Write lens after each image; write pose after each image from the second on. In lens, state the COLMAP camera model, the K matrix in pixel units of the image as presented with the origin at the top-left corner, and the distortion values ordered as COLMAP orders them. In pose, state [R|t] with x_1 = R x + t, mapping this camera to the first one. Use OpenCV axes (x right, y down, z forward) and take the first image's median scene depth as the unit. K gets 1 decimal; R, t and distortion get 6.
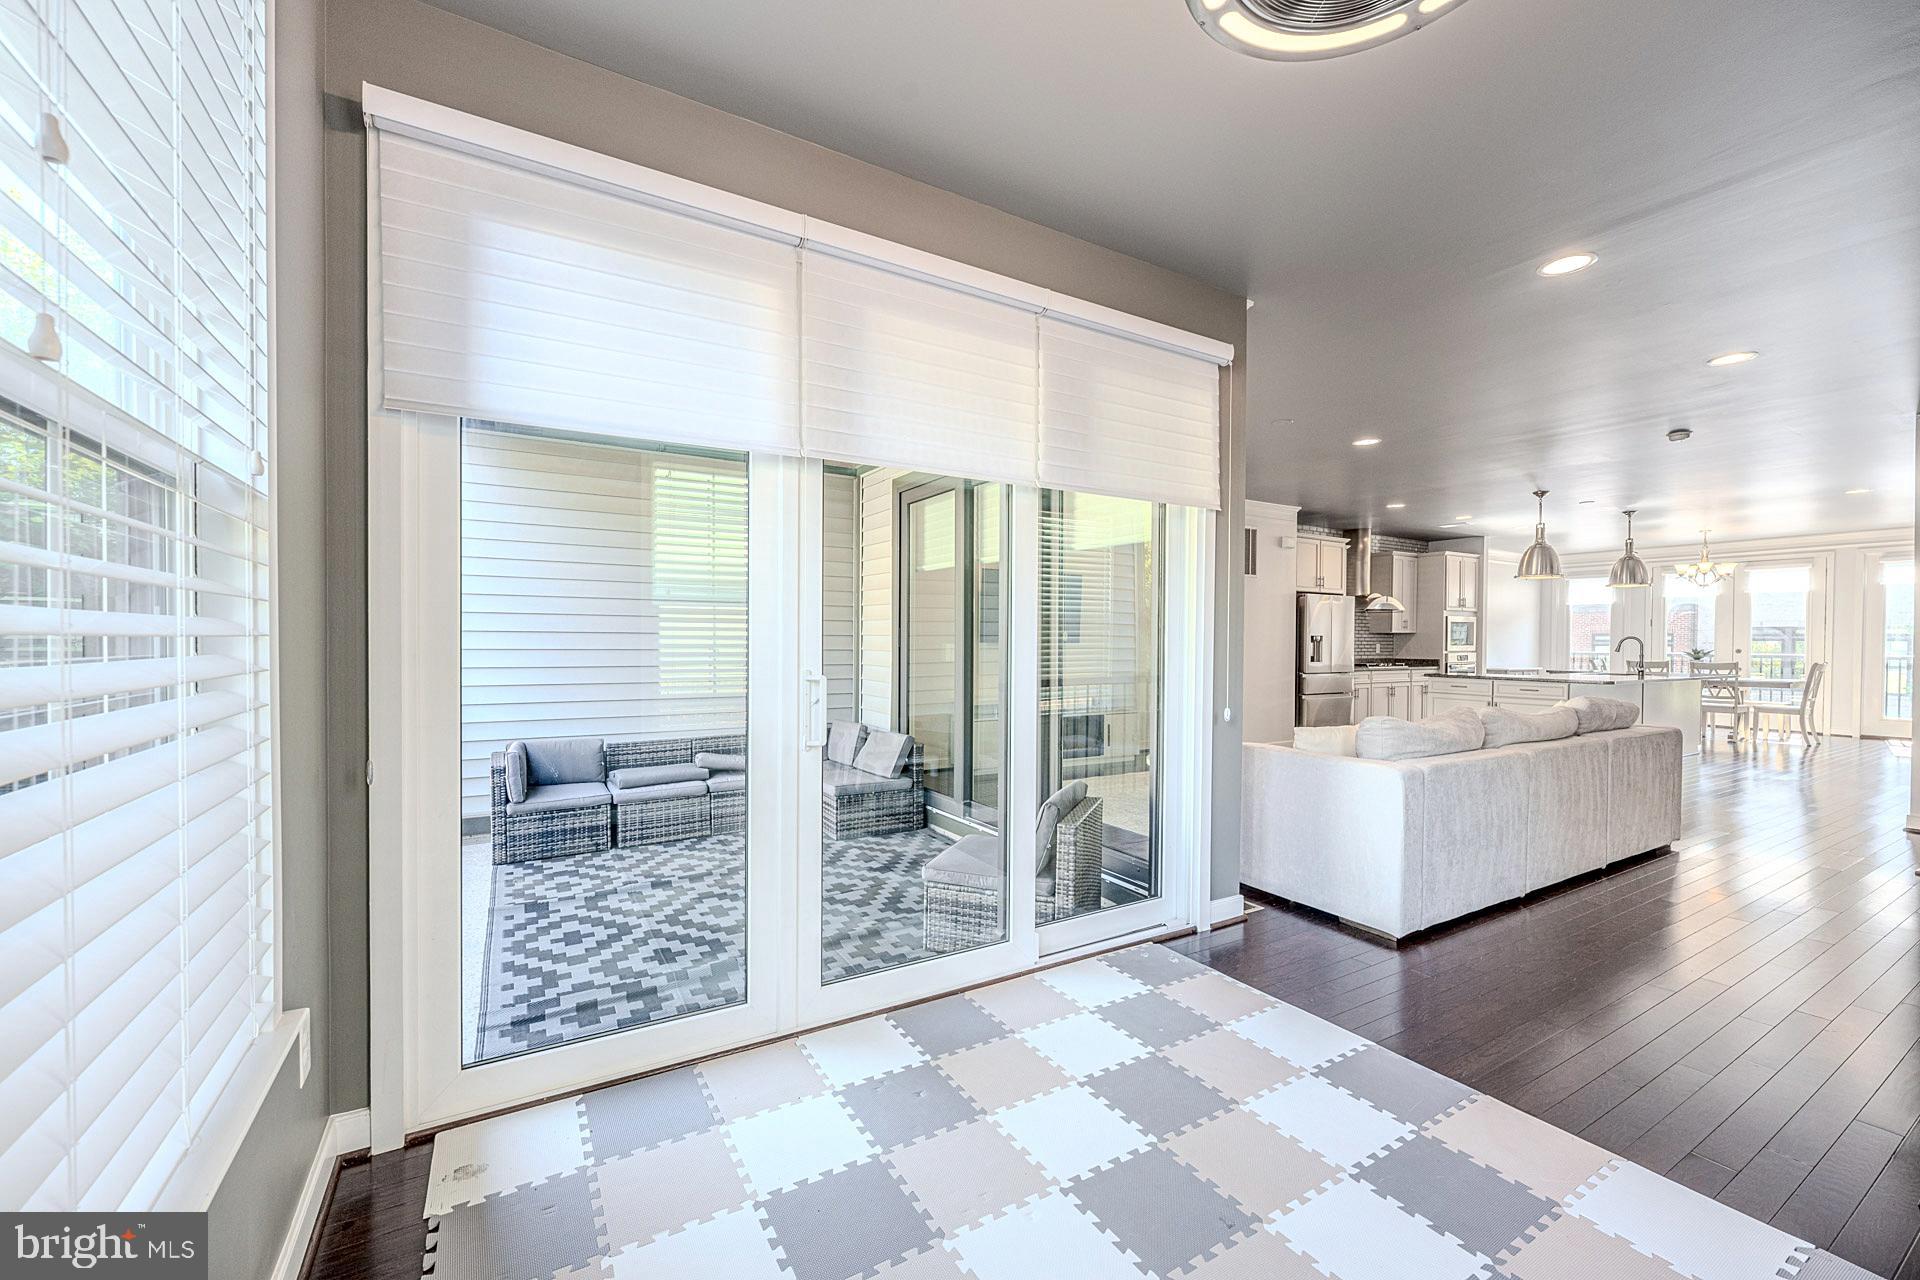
lens RADIAL K [[758.8, 0, 954.3], [0, 758.8, 652.8], [0, 0, 1]] dist [-0.001536, 0.003681]
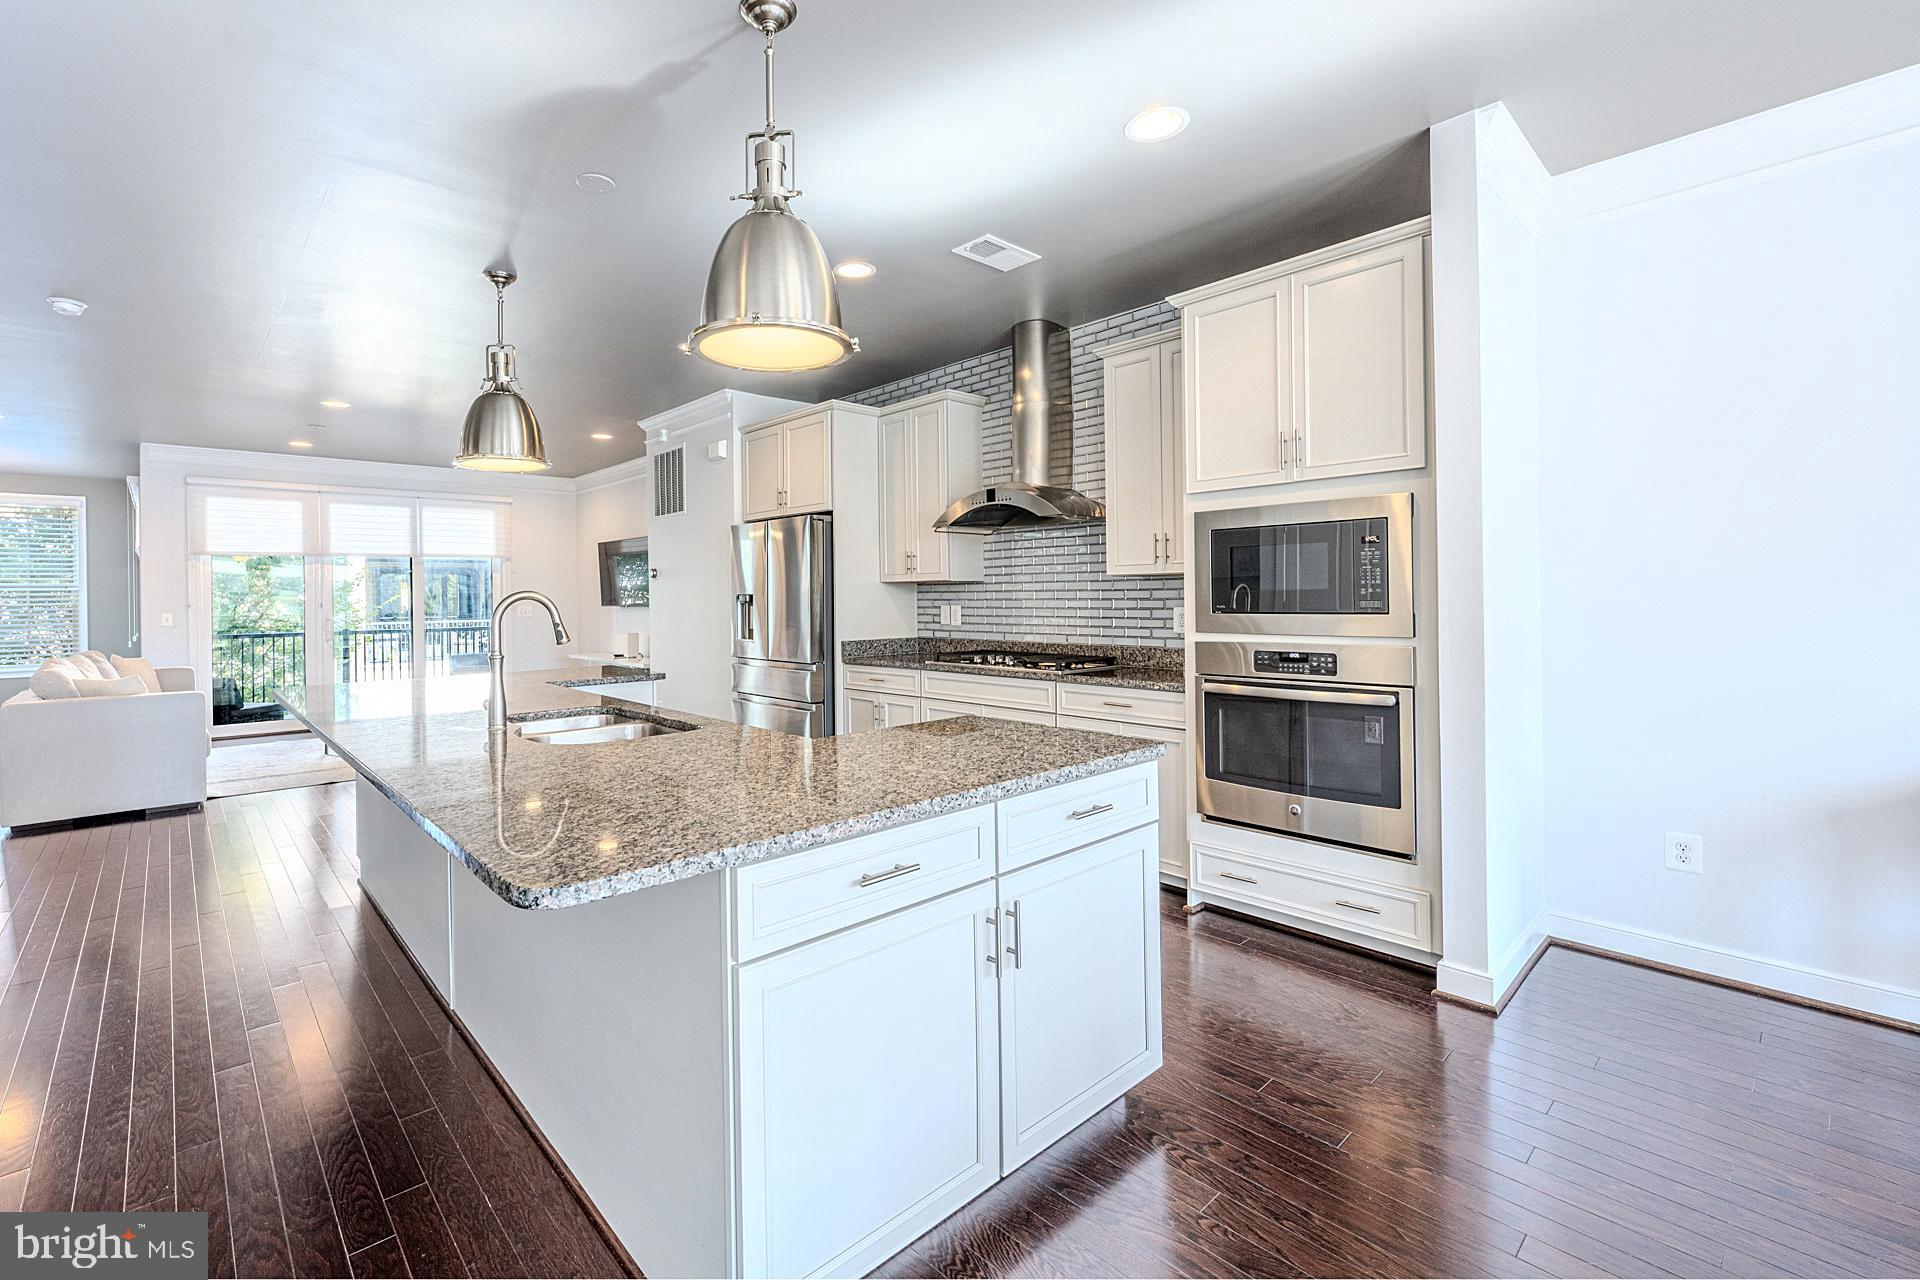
lens RADIAL K [[833.4, 0, 880.1], [0, 833.4, 601.3], [0, 0, 1]] dist [0.000499, 0.000142]
pose [[0.168060, -0.003549, -0.985770, 1.001108], [-0.002481, 0.999989, -0.004023, -0.013658], [0.985774, 0.003122, 0.168049, 0.877623]]
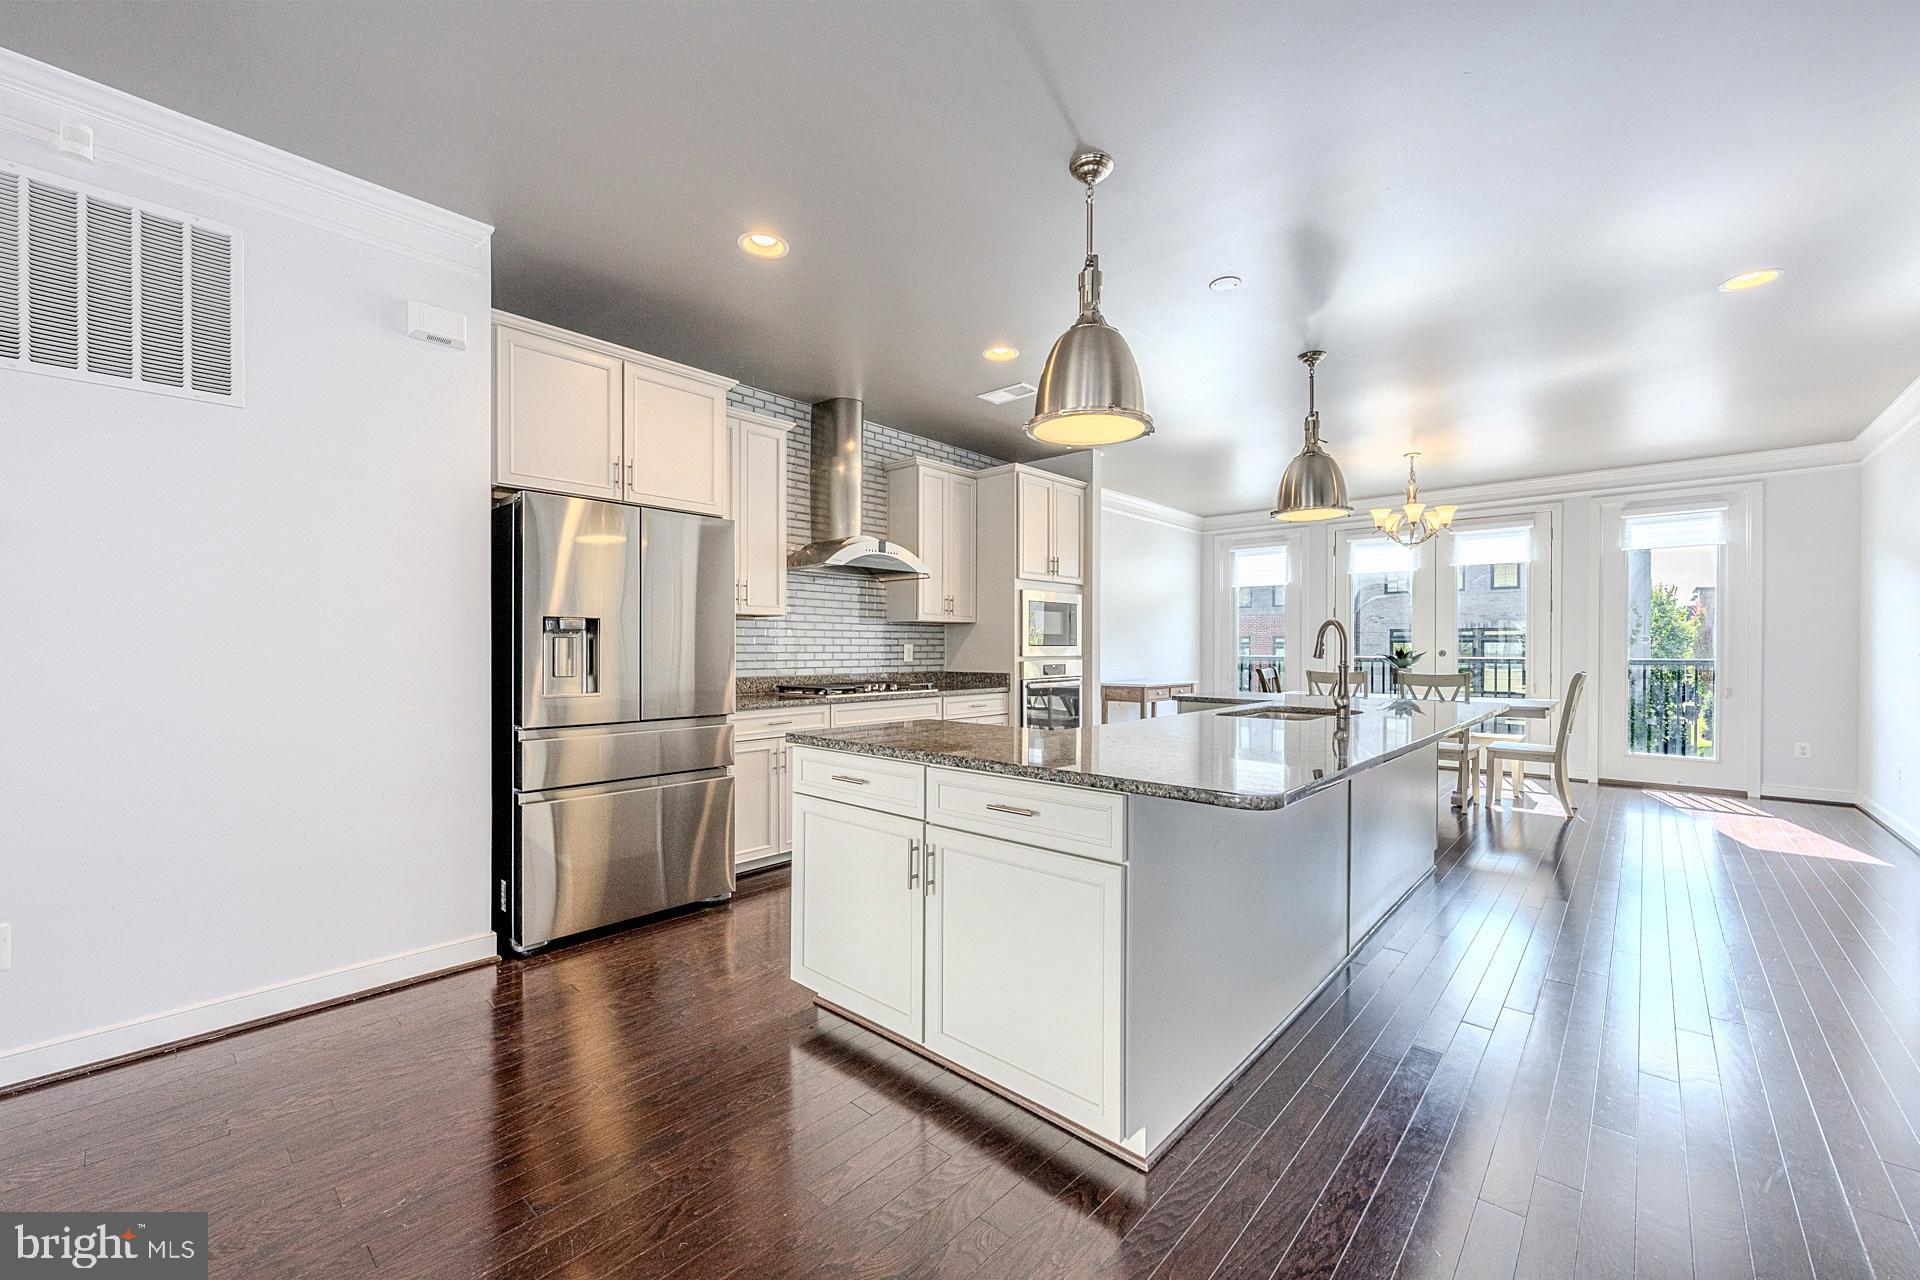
lens RADIAL K [[755.6, 0, 938.2], [0, 755.6, 650.7], [0, 0, 1]] dist [-0.001078, 0.000059]
pose [[0.961994, -0.005538, 0.273013, 0.480310], [0.008295, 0.999926, -0.008945, -0.002666], [-0.272943, 0.010870, 0.961969, 0.549380]]
